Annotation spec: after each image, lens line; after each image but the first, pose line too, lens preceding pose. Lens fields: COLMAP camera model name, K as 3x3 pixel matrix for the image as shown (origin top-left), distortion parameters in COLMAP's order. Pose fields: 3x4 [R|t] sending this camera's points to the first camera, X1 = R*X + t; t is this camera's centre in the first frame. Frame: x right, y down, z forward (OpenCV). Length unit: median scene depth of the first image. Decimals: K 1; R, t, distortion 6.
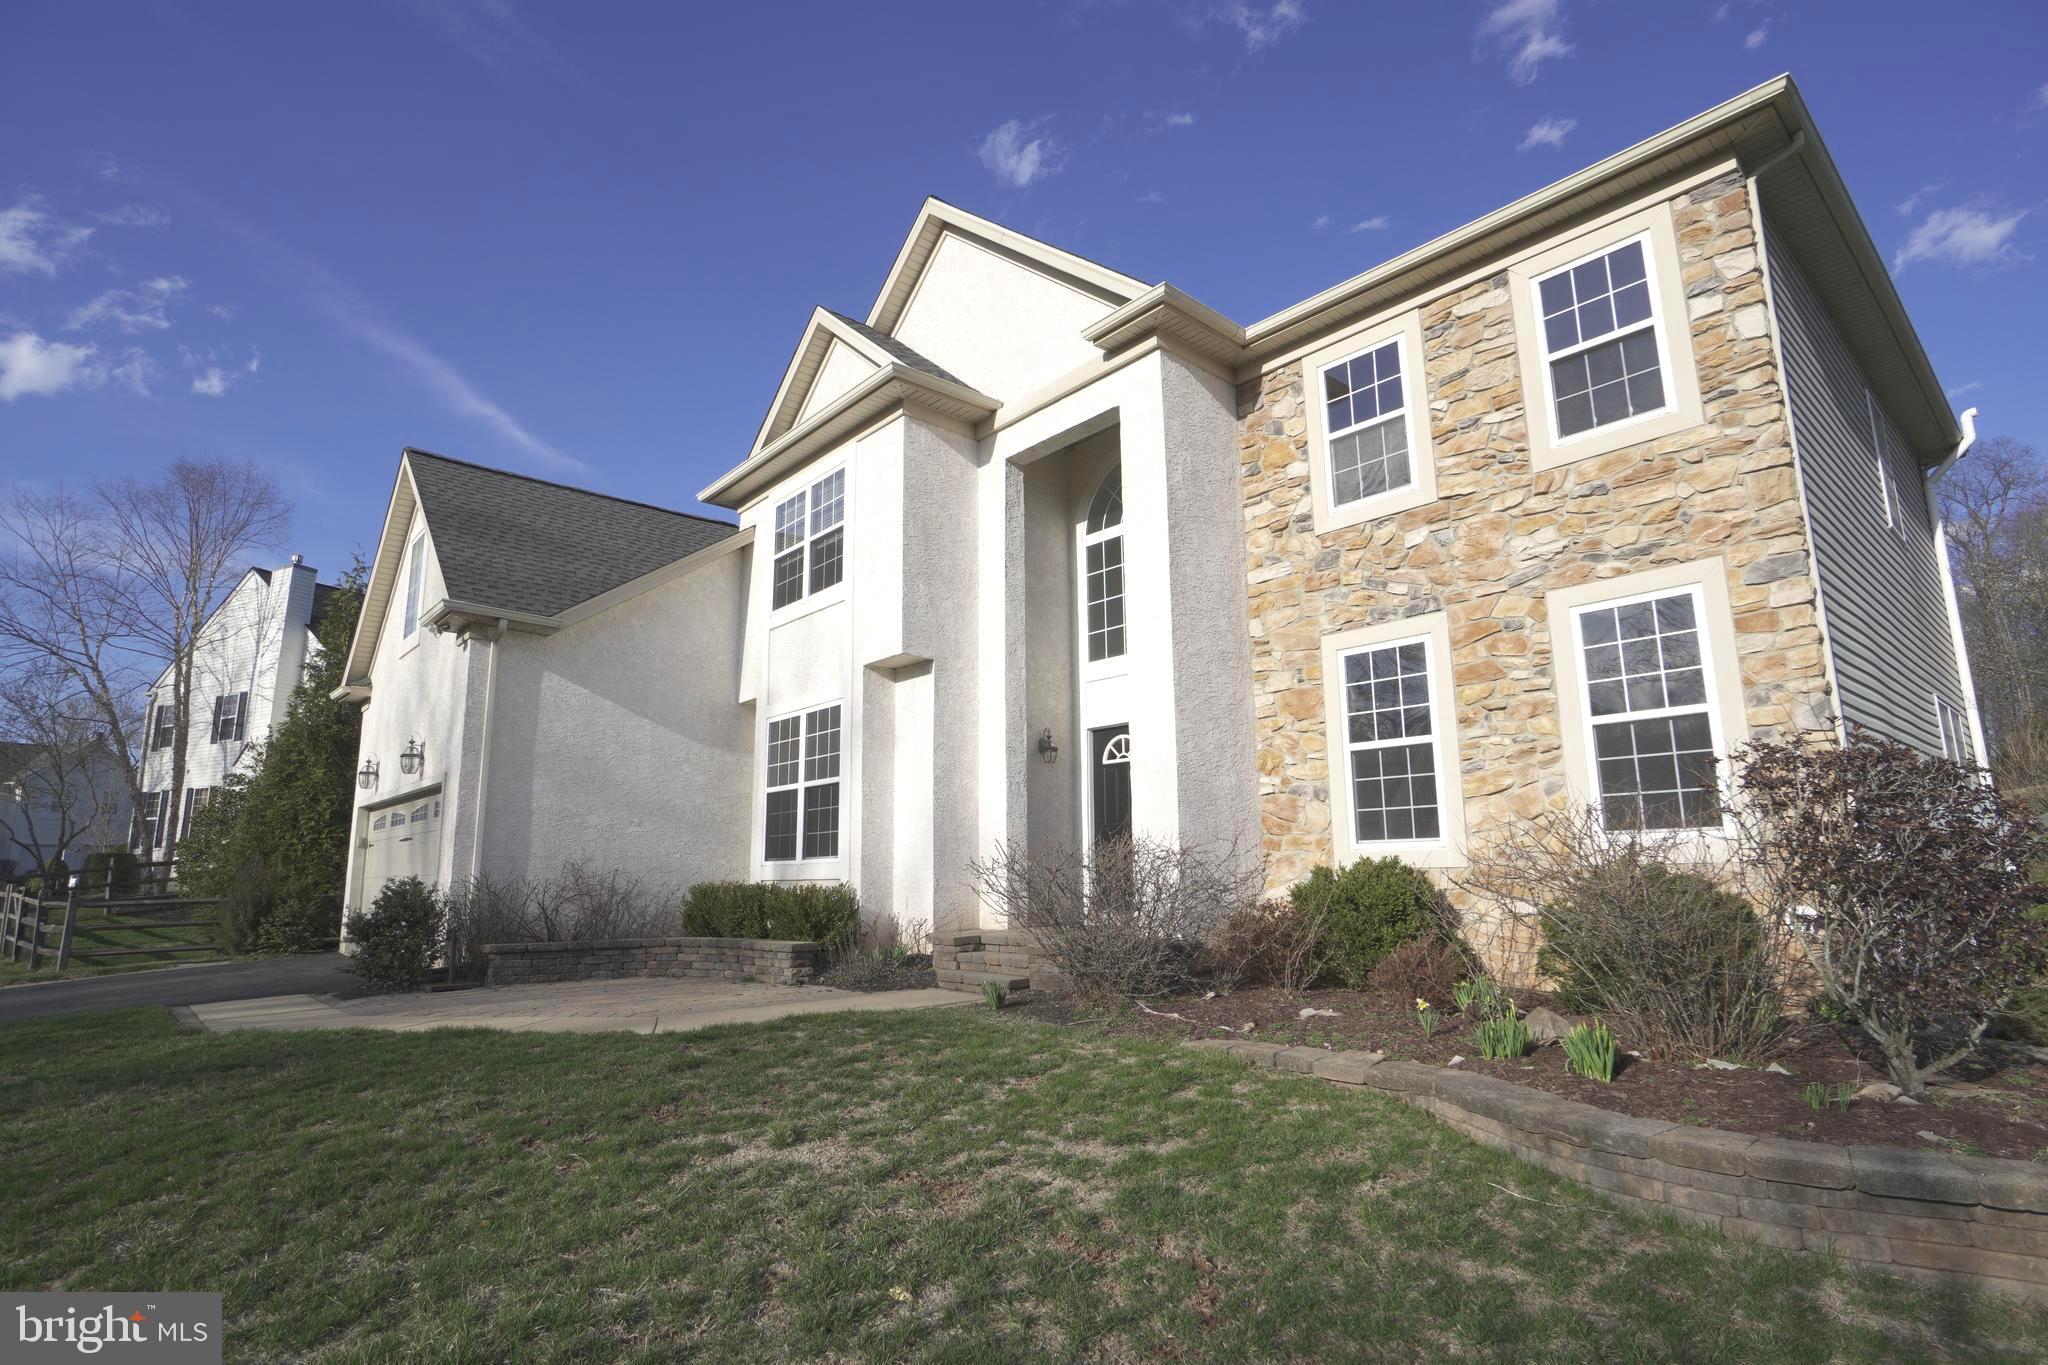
lens RADIAL K [[1023.1, 0, 1024.0], [0, 1023.1, 682.5], [0, 0, 1]] dist [-0.003972, -0.000493]
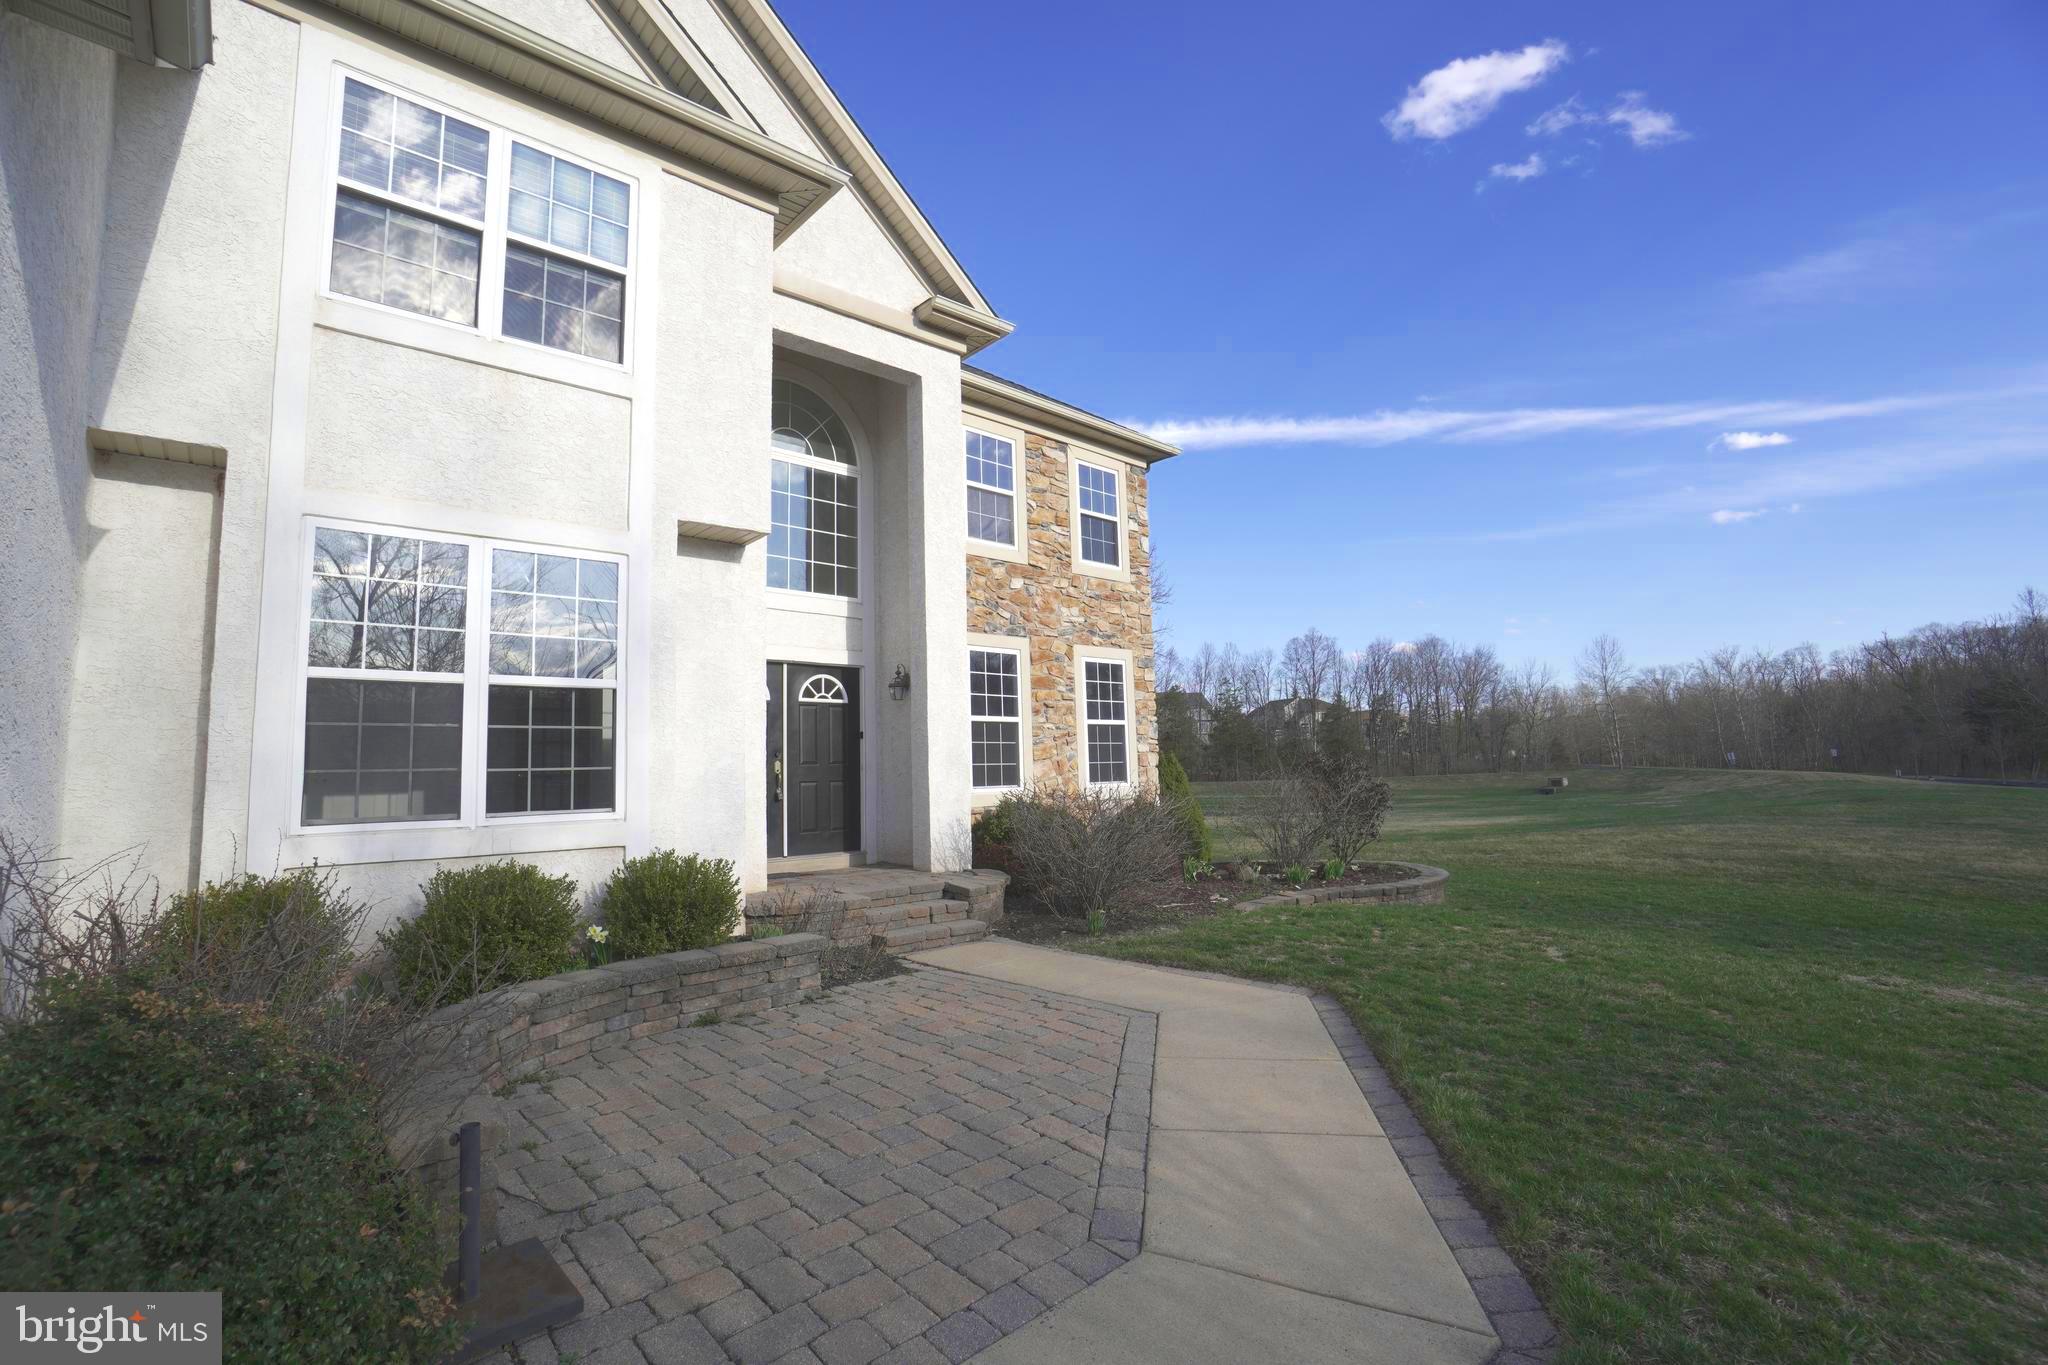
lens RADIAL K [[895.1, 0, 1030.2], [0, 895.1, 679.5], [0, 0, 1]] dist [-0.039751, 0.000025]
pose [[0.007505, 0.119068, 0.992858, -0.940079], [-0.160644, 0.980133, -0.116328, 0.150813], [-0.986984, -0.158624, 0.026484, 0.979228]]
